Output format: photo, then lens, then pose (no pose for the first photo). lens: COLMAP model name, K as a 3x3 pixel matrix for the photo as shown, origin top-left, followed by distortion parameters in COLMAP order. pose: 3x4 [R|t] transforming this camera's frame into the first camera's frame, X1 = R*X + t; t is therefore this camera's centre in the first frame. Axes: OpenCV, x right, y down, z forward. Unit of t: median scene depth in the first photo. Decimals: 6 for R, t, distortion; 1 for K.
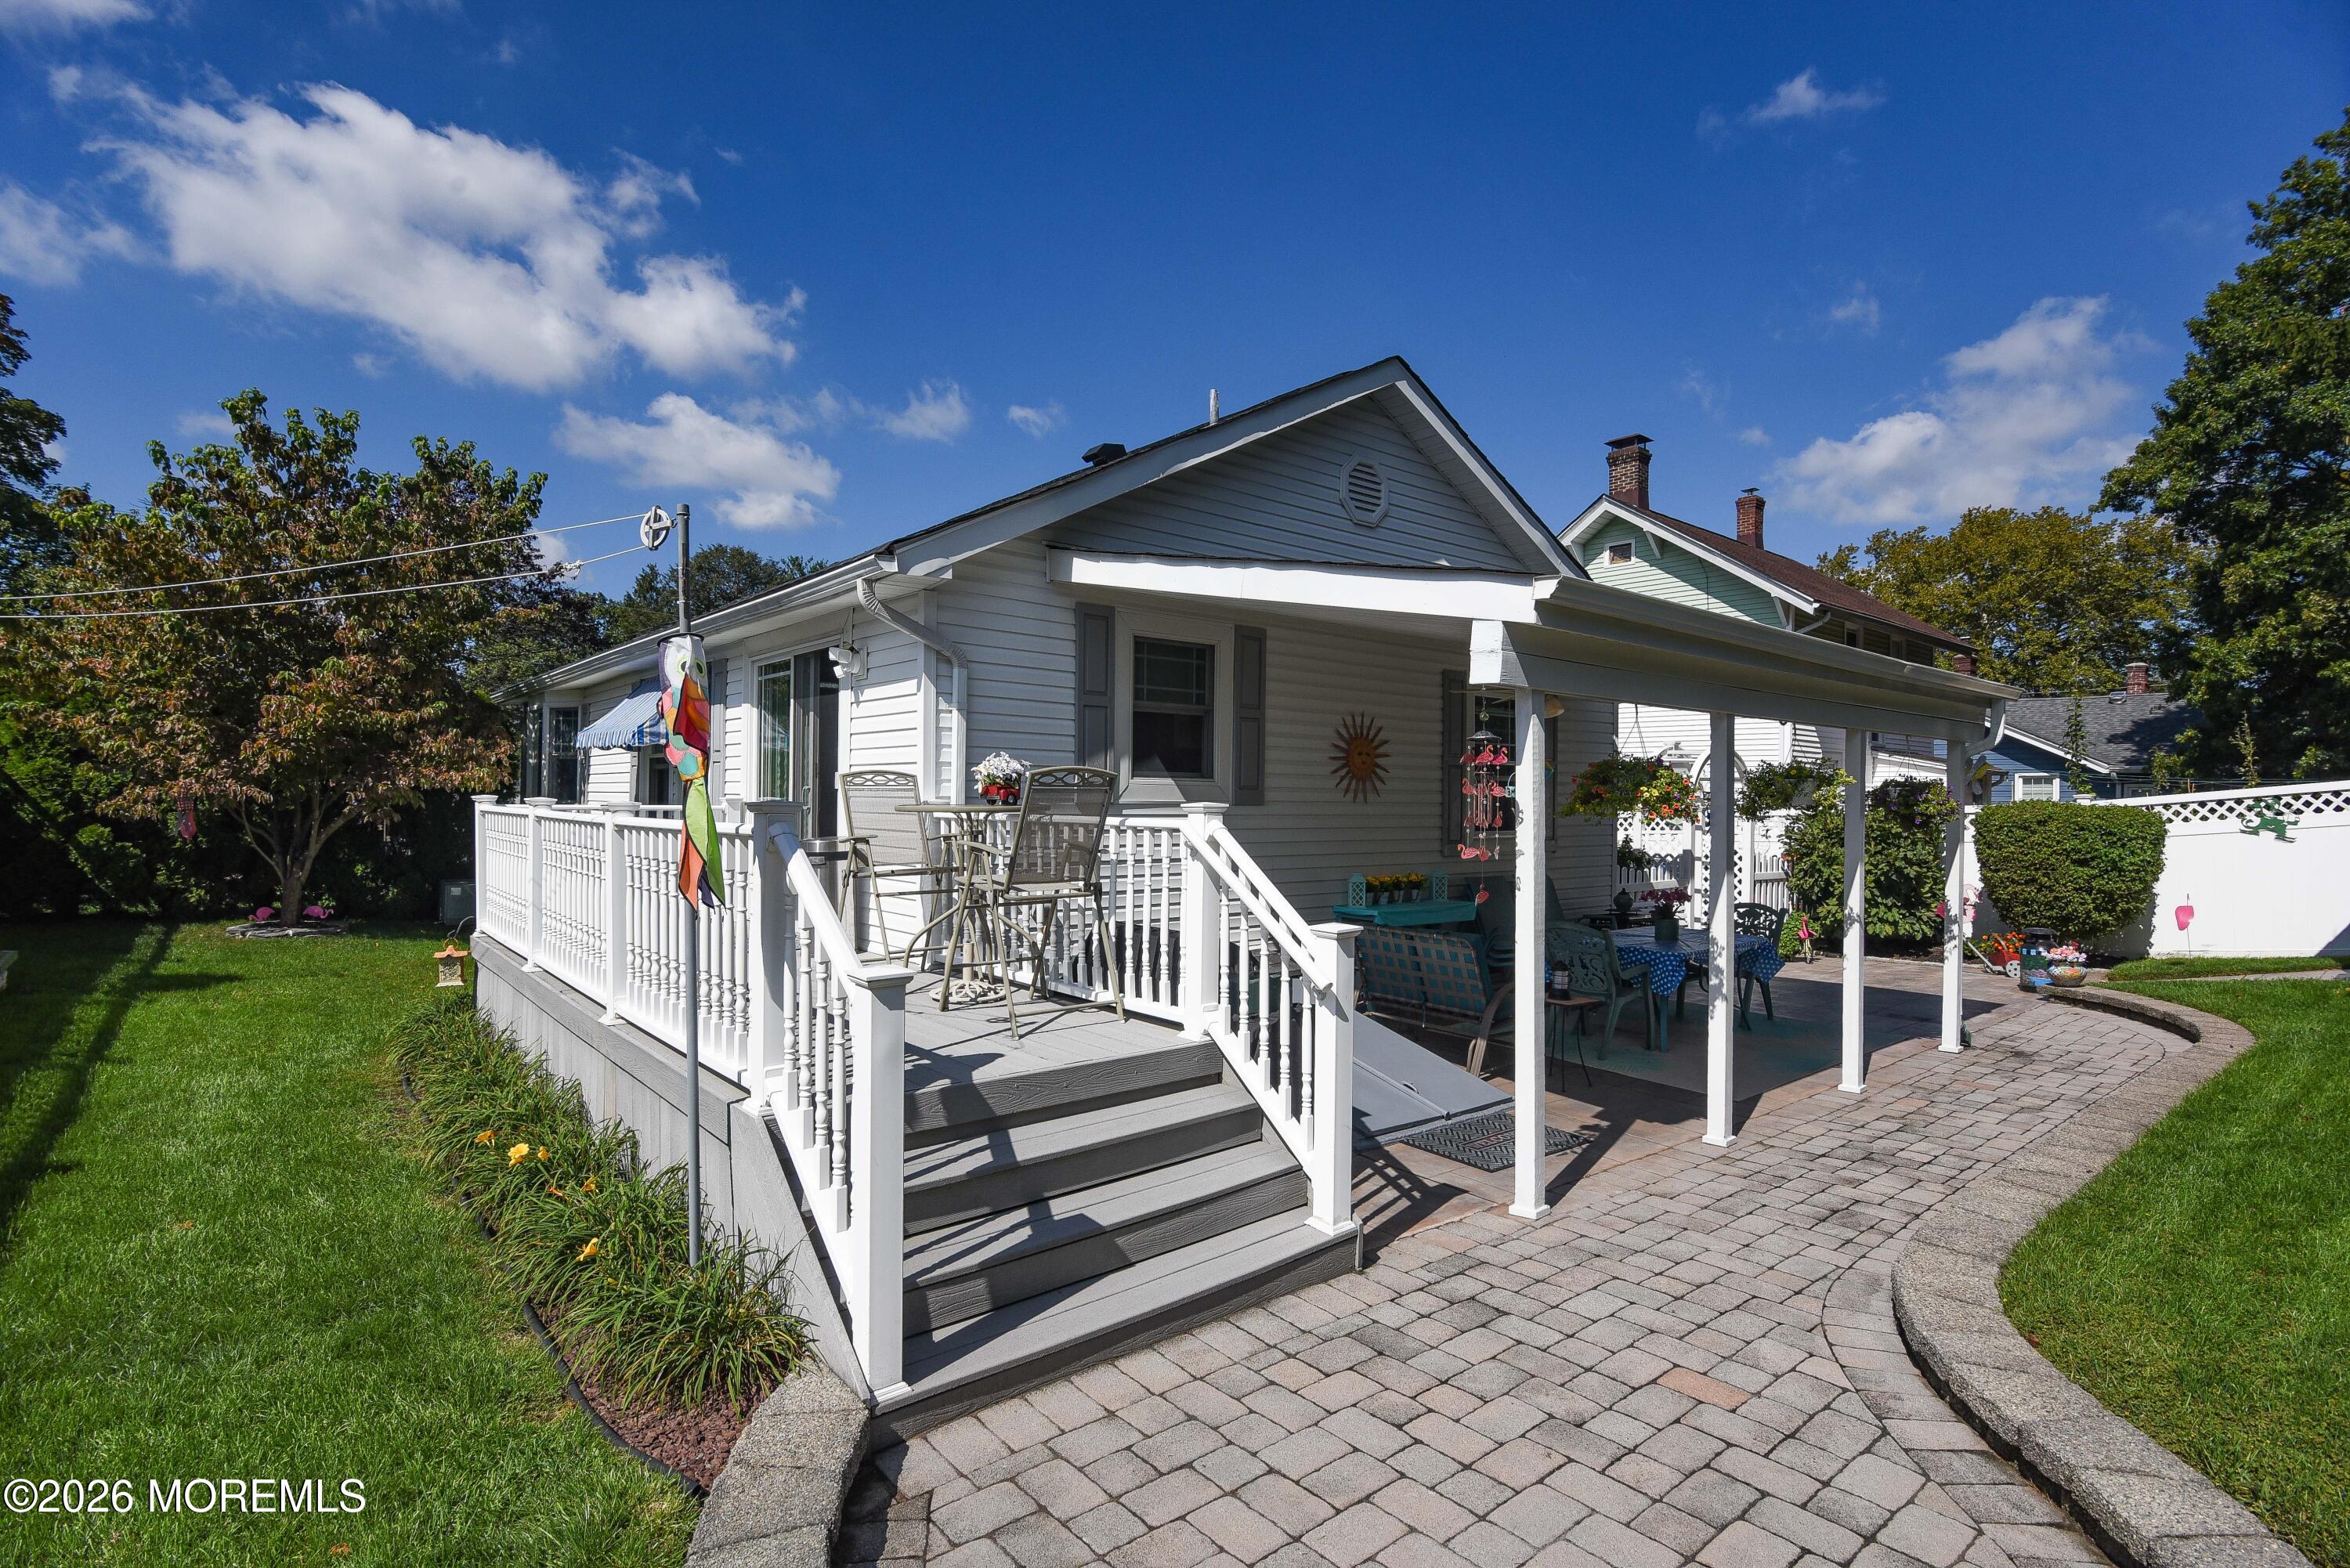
lens RADIAL K [[1148.4, 0, 1178.1], [0, 1148.4, 797.4], [0, 0, 1]] dist [-0.020336, 0.000062]
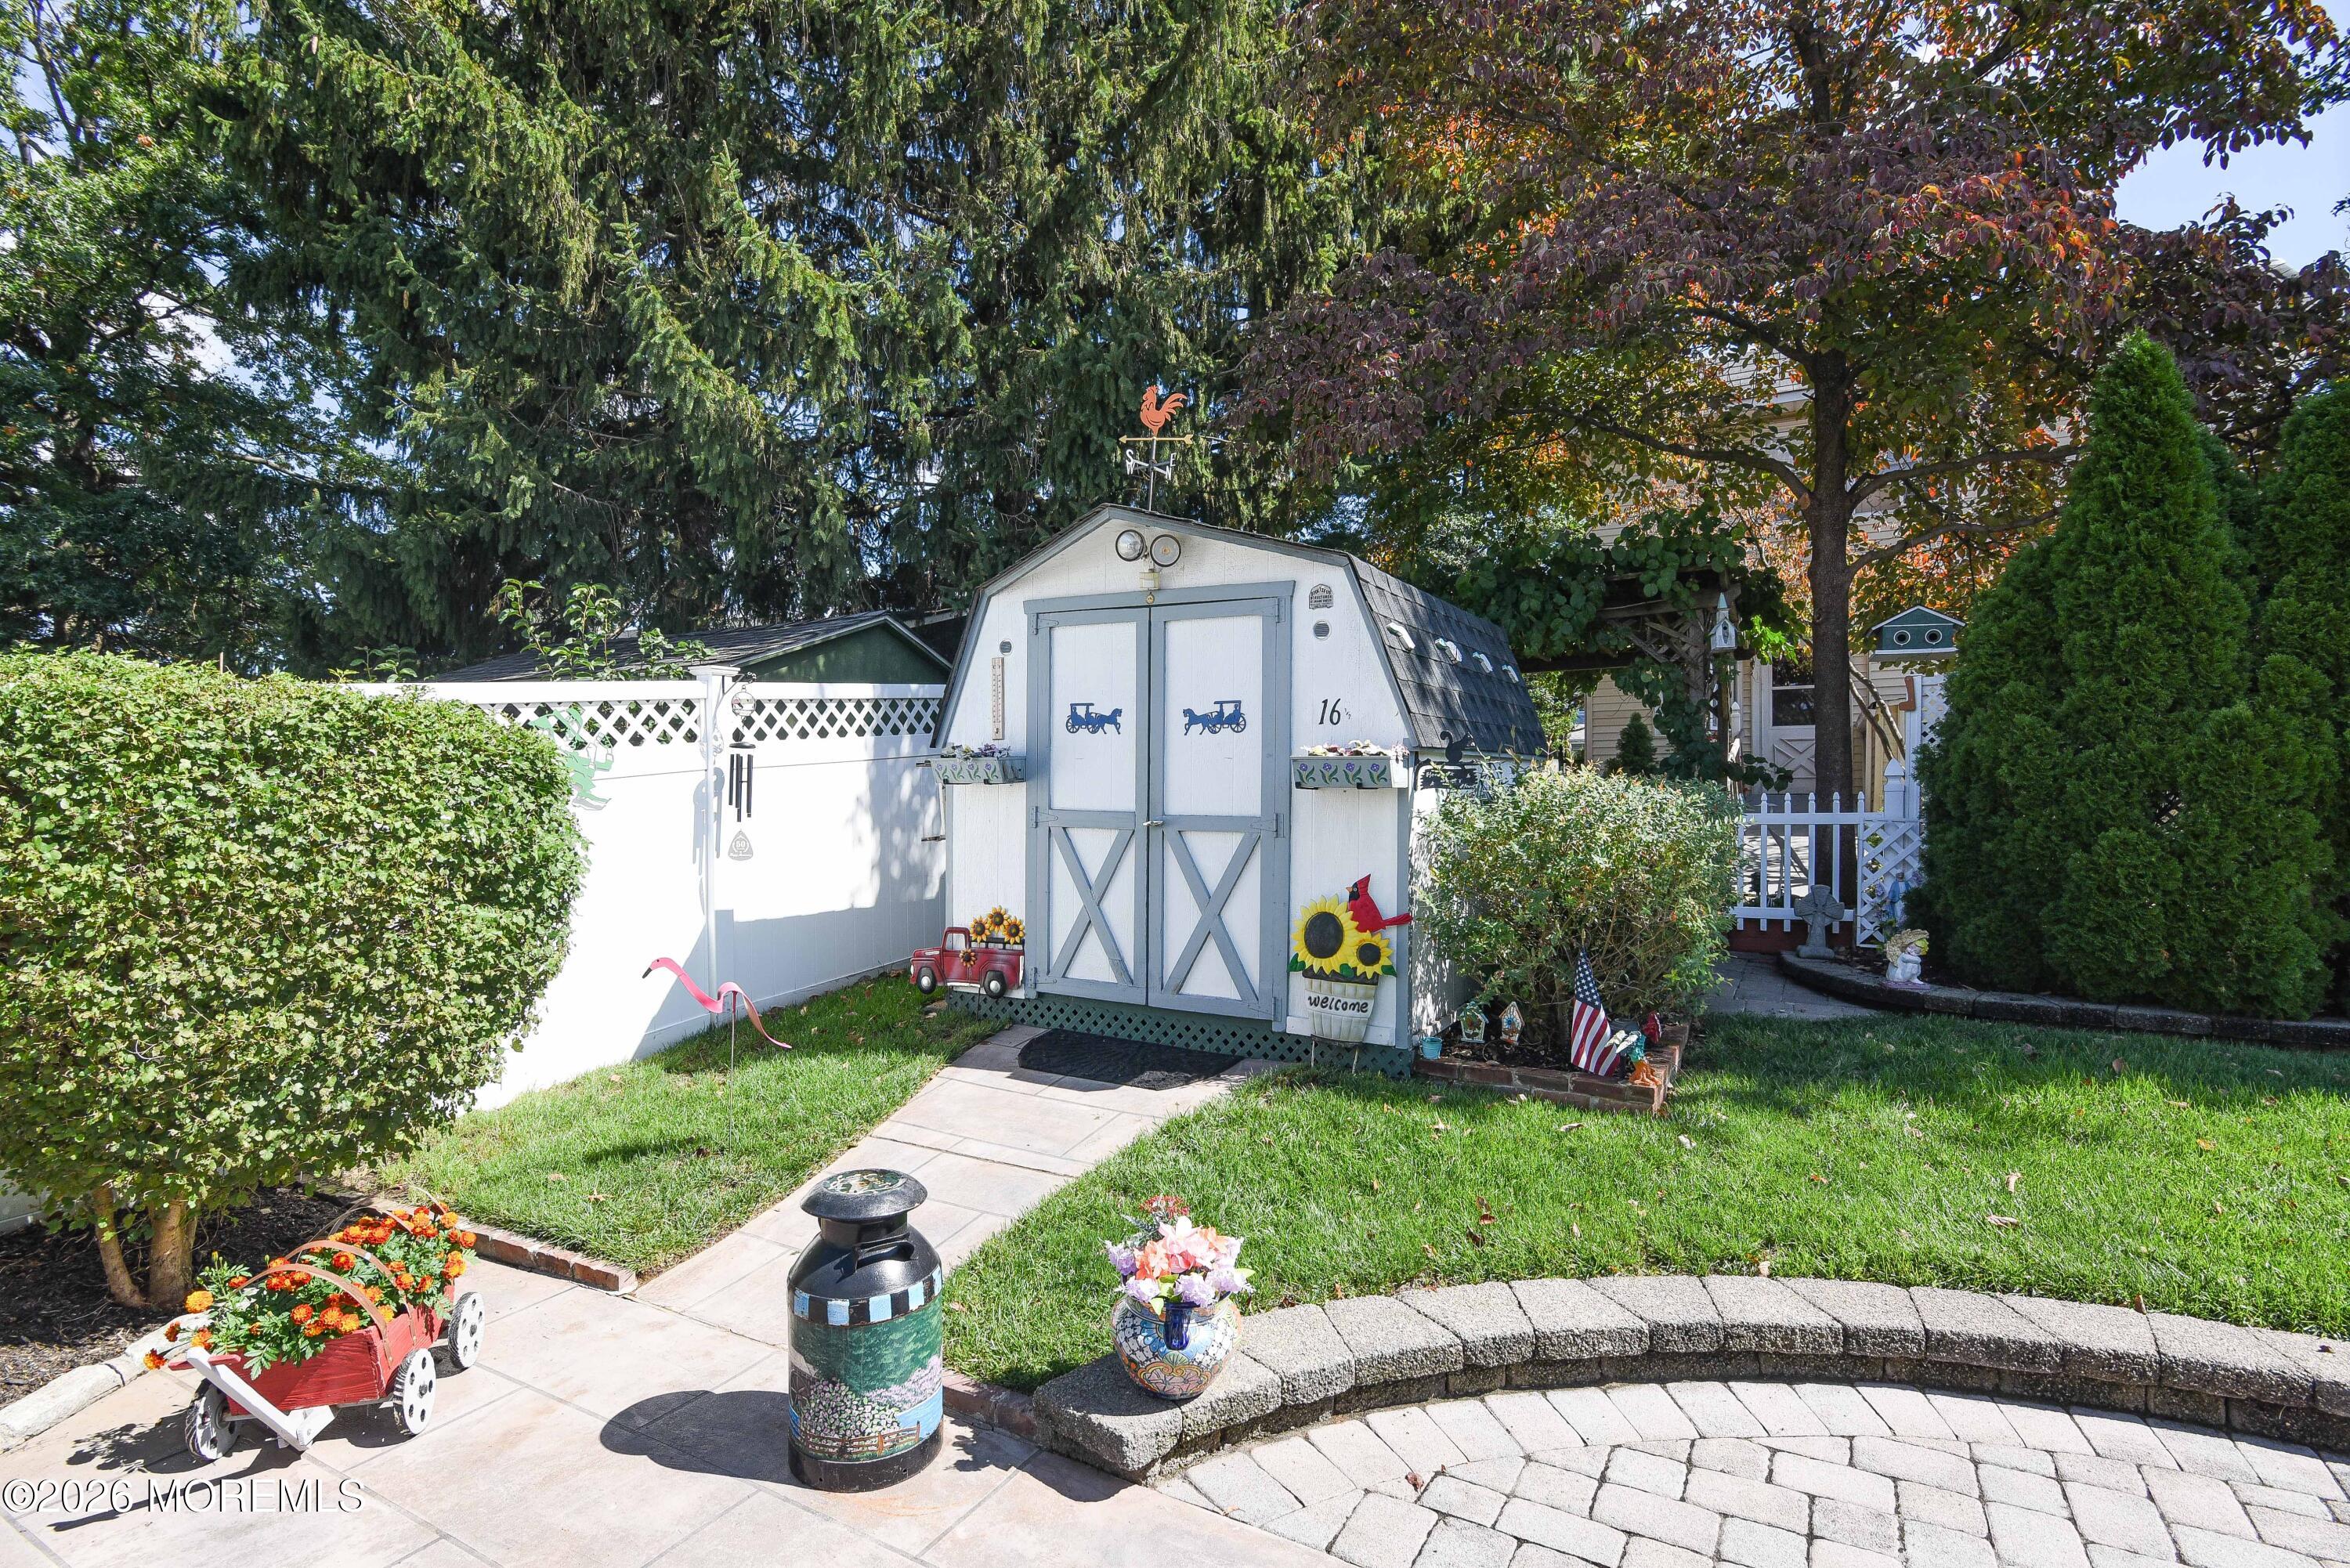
lens RADIAL K [[1148.4, 0, 1177.9], [0, 1148.4, 799.2], [0, 0, 1]] dist [-0.020336, 0.000062]
pose [[-0.363810, -0.001388, 0.931472, 0.608748], [-0.009185, 0.999956, -0.002098, 0.044028], [-0.931428, -0.009319, -0.363807, 1.204214]]
